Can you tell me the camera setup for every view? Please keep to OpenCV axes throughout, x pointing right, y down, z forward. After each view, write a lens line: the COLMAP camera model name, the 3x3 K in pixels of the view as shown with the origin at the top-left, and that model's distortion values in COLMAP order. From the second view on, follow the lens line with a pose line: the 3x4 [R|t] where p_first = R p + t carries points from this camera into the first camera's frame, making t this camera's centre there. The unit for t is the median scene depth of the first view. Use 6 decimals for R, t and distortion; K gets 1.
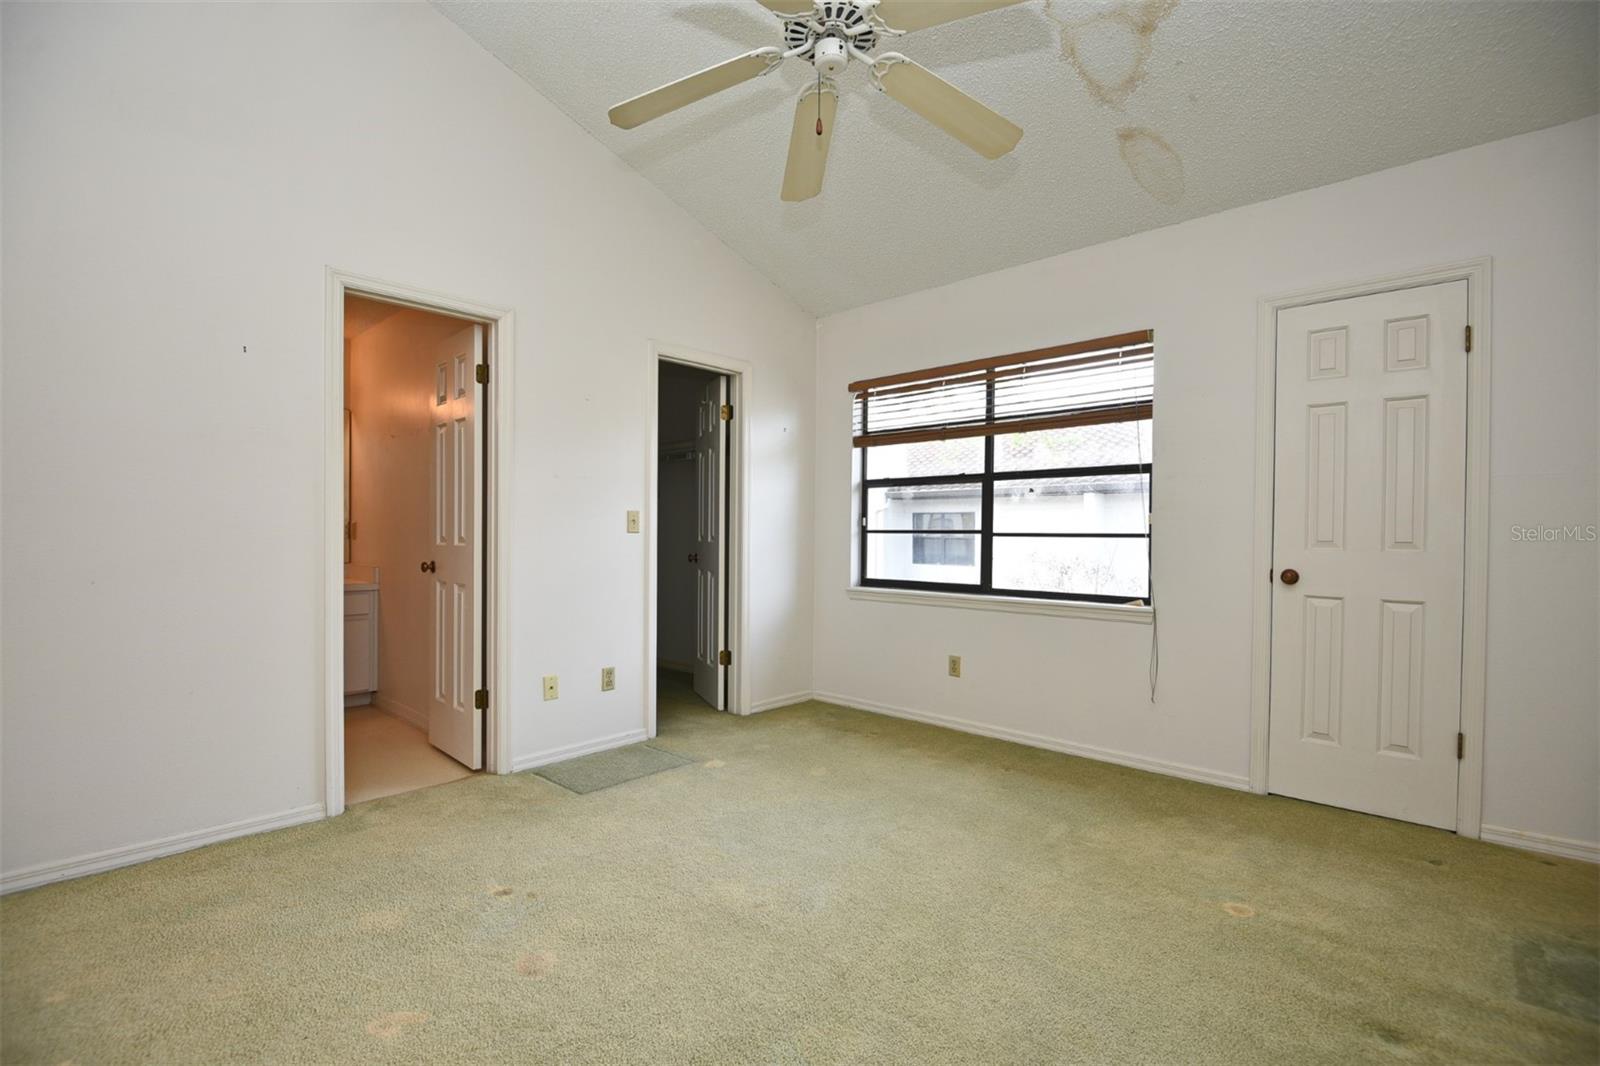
lens RADIAL K [[726.3, 0, 803.7], [0, 726.3, 534.5], [0, 0, 1]] dist [-0.000339, 0.000656]
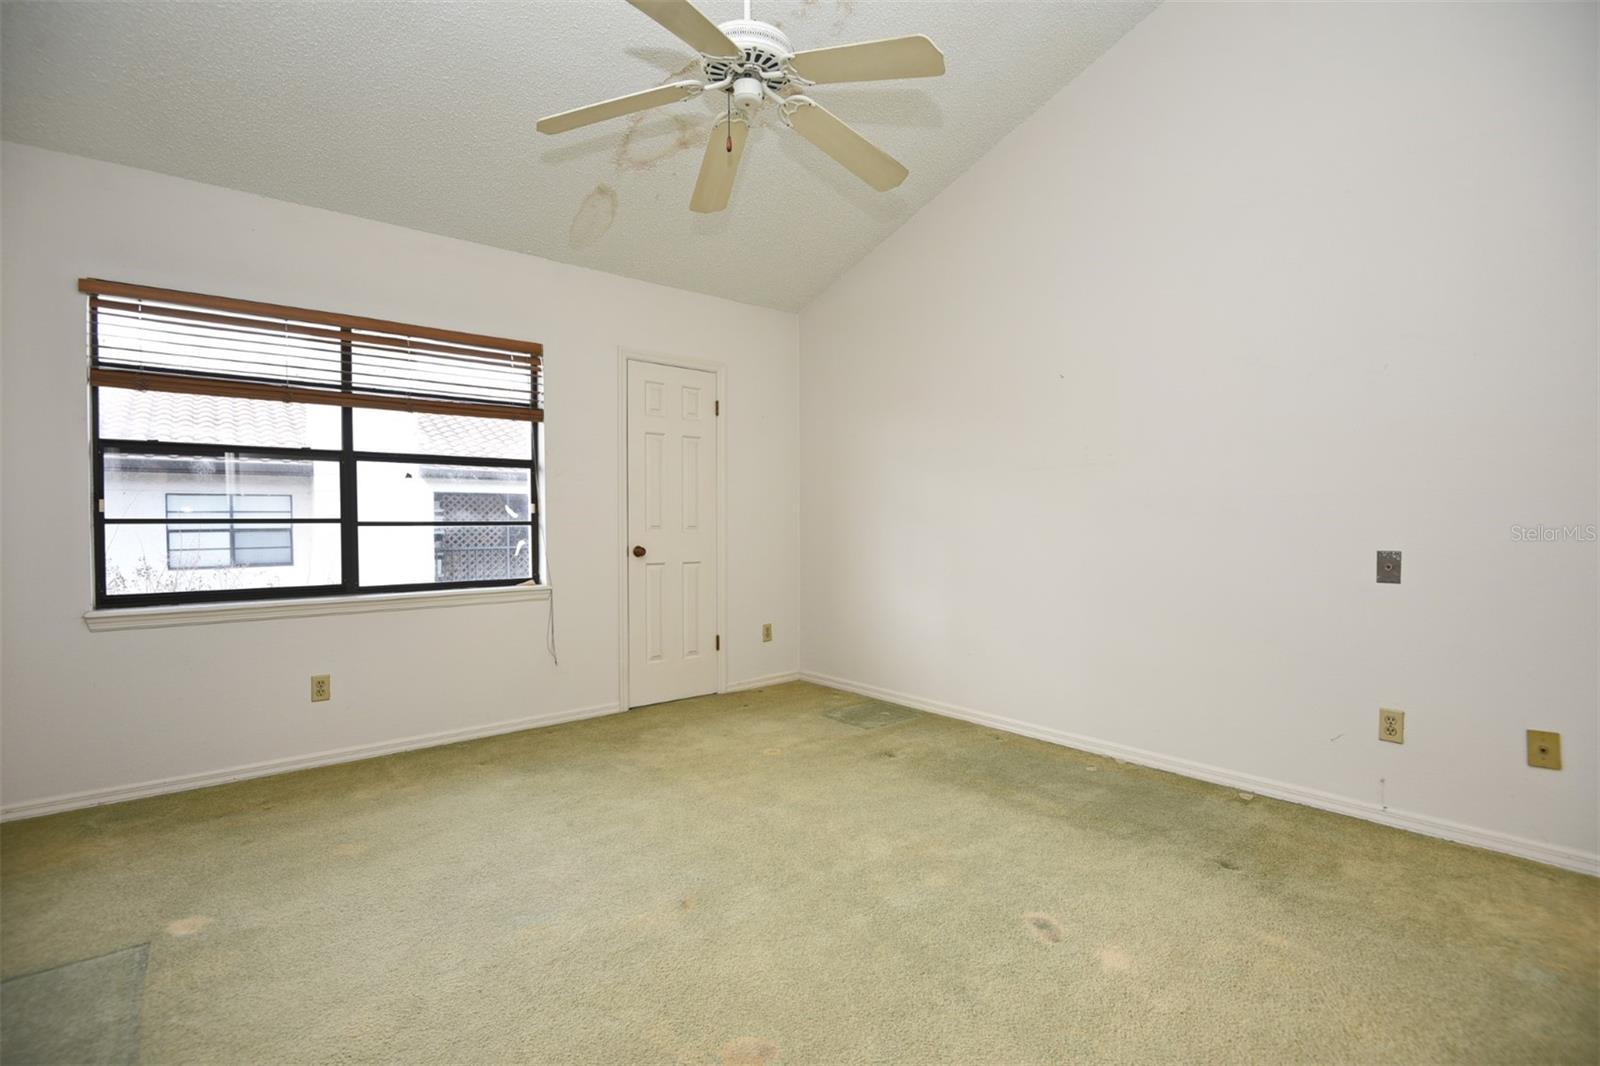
lens RADIAL K [[726.3, 0, 805.9], [0, 726.3, 535.8], [0, 0, 1]] dist [-0.000339, 0.000656]
pose [[0.146757, -0.028736, 0.988755, -0.506855], [0.003348, 0.999587, 0.028554, -0.008732], [-0.989167, -0.000880, 0.146792, 0.349358]]
